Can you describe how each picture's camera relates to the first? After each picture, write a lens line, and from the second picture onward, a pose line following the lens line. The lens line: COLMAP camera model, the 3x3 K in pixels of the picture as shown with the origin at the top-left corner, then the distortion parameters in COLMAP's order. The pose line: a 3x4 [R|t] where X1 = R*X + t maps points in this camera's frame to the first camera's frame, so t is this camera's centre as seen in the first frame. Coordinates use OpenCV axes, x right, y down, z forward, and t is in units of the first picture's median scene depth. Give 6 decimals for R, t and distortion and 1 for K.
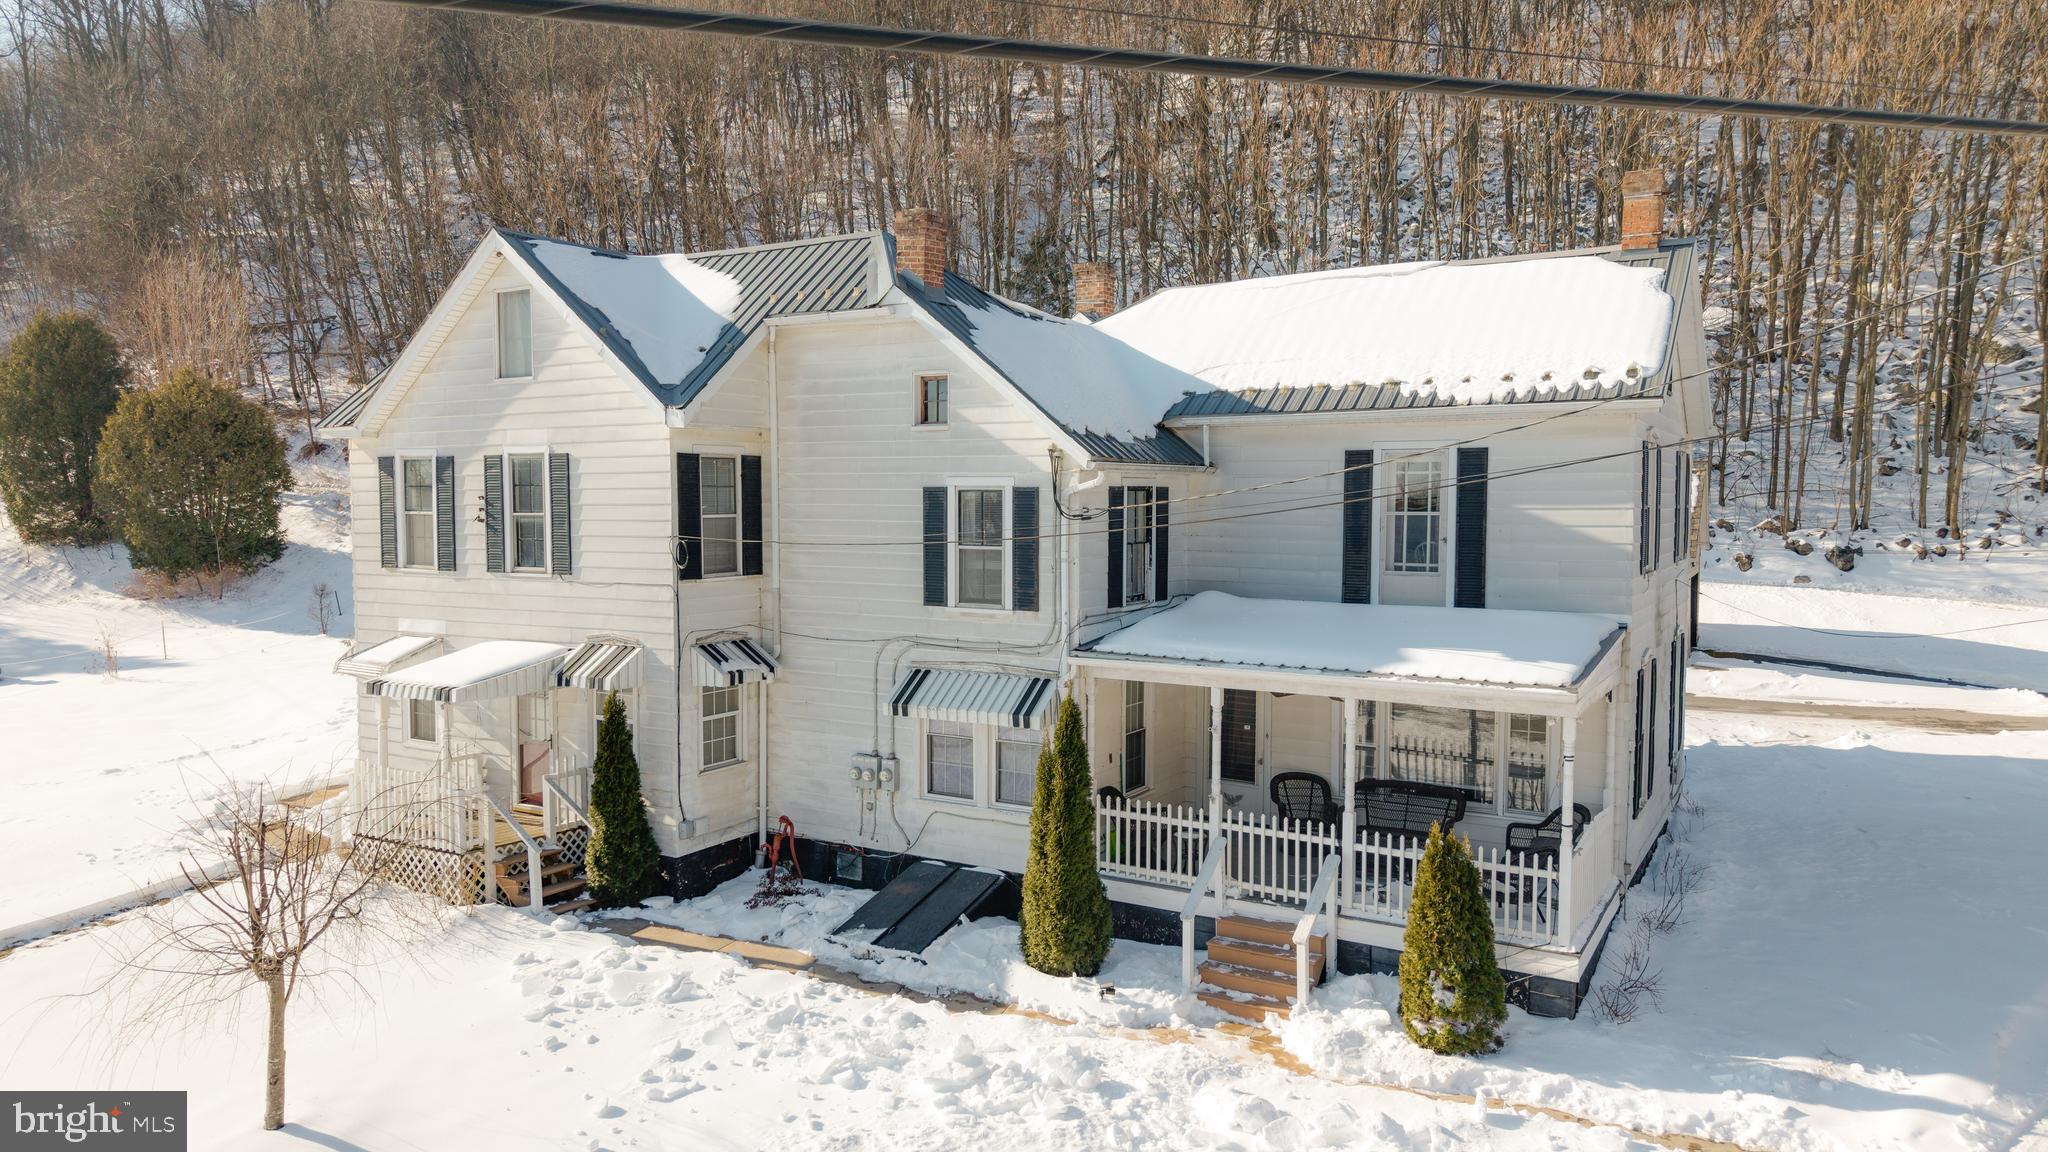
lens RADIAL K [[1474.3, 0, 1025.2], [0, 1474.3, 582.7], [0, 0, 1]] dist [0.059999, -0.003904]
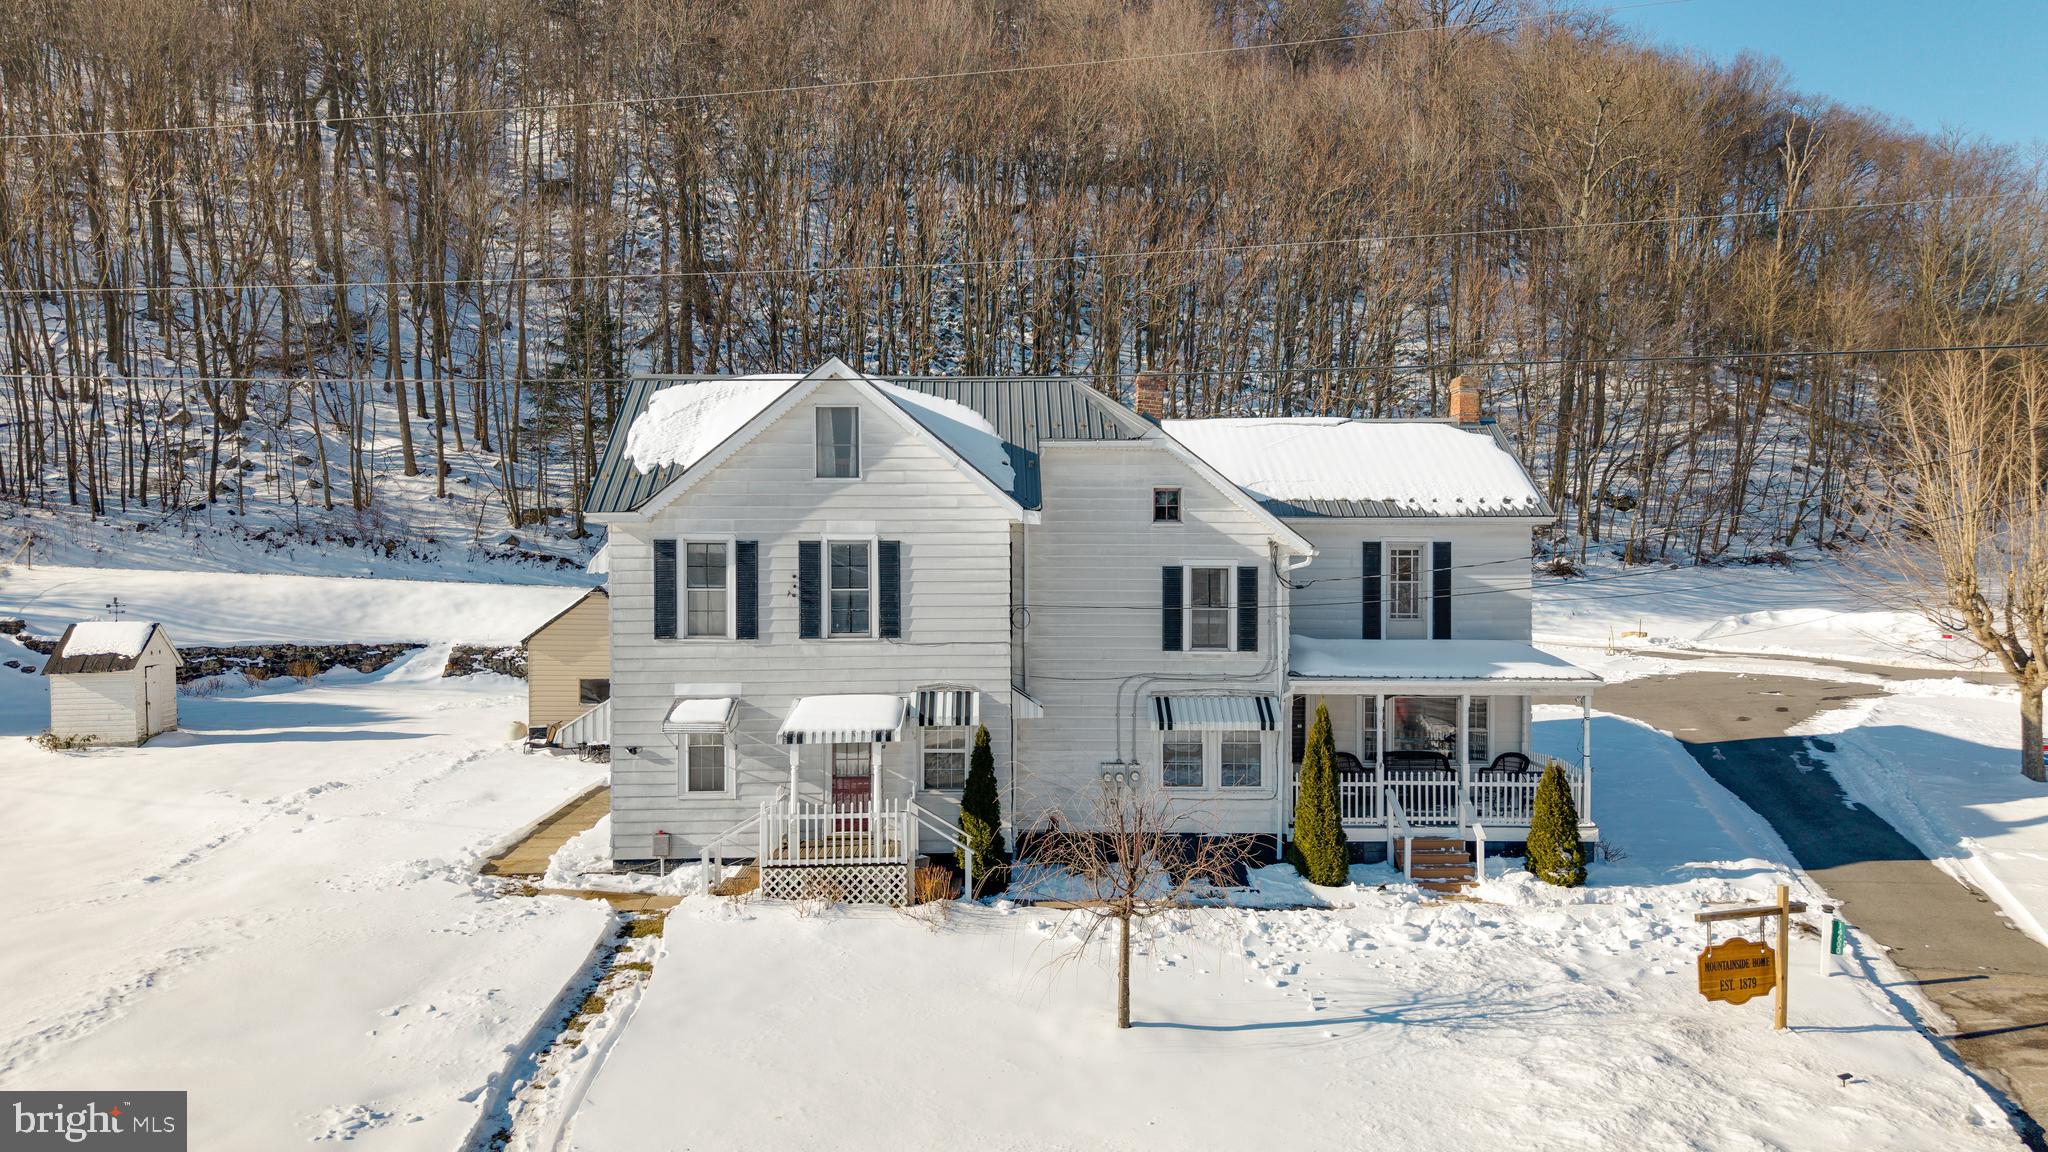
lens RADIAL K [[1474.3, 0, 1022.4], [0, 1474.3, 576.2], [0, 0, 1]] dist [0.059999, -0.003904]
pose [[0.823567, -0.009447, 0.567140, -0.979763], [0.031066, 0.999112, -0.028470, -0.019763], [-0.566368, 0.041066, 0.823129, -0.084223]]
